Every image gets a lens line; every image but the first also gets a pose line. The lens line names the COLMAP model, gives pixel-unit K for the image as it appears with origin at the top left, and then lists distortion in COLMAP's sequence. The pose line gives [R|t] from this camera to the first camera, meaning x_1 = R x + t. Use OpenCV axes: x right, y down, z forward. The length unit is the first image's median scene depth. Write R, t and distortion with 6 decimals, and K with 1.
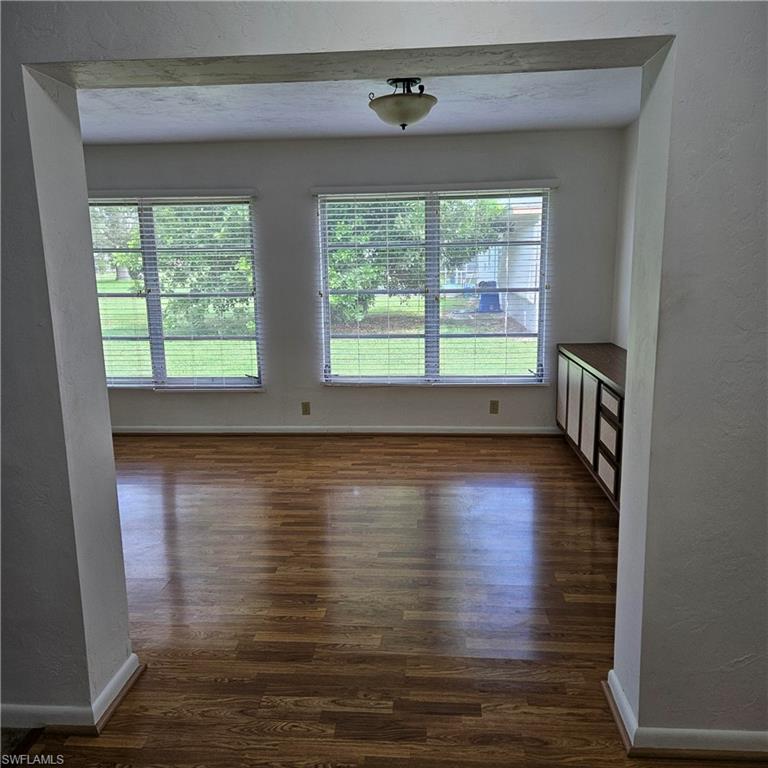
lens RADIAL K [[675.1, 0, 385.9], [0, 675.1, 384.5], [0, 0, 1]] dist [0.057100, -0.024426]
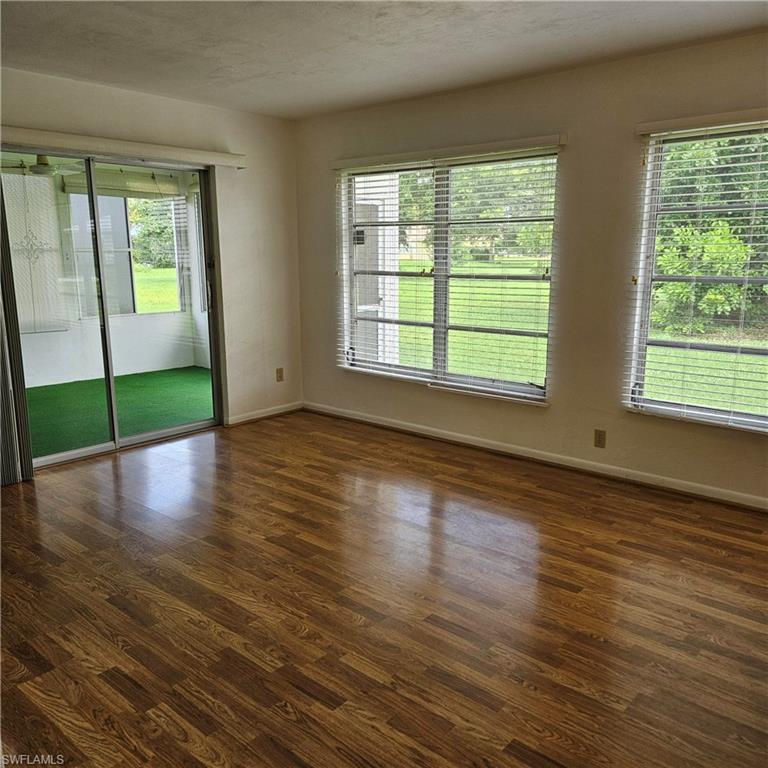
lens RADIAL K [[675.1, 0, 387.4], [0, 675.1, 385.9], [0, 0, 1]] dist [0.057100, -0.024426]
pose [[0.800646, 0.133518, -0.584071, 0.123932], [-0.121499, 0.990780, 0.059939, -0.039399], [0.586689, 0.022974, 0.809487, 0.301231]]
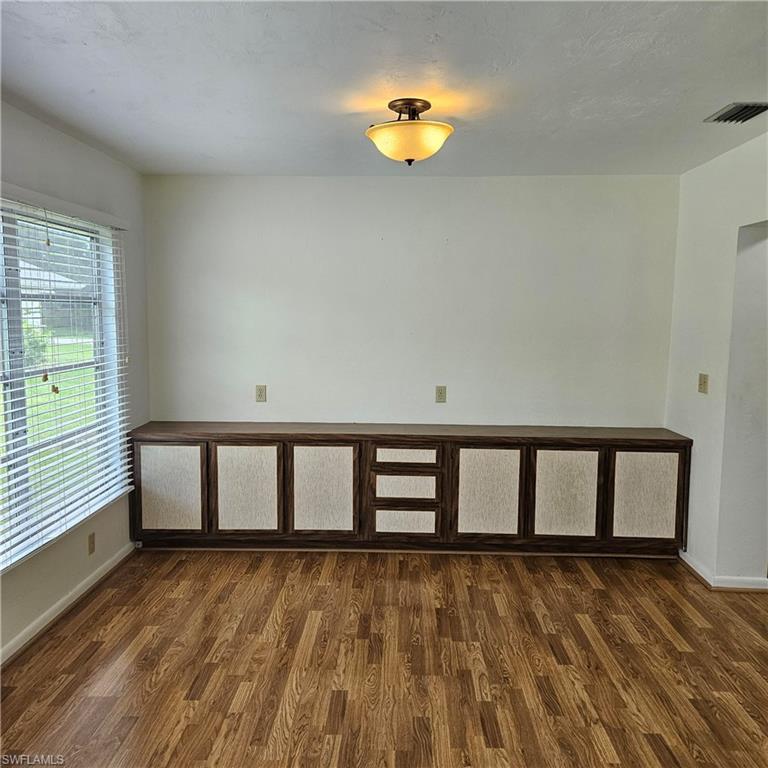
lens RADIAL K [[675.1, 0, 380.6], [0, 675.1, 383.6], [0, 0, 1]] dist [0.057100, -0.024426]
pose [[-0.040365, -0.090907, 0.995041, -0.527210], [0.173211, 0.980139, 0.096572, -0.142329], [-0.984057, 0.176250, -0.023817, 0.747655]]
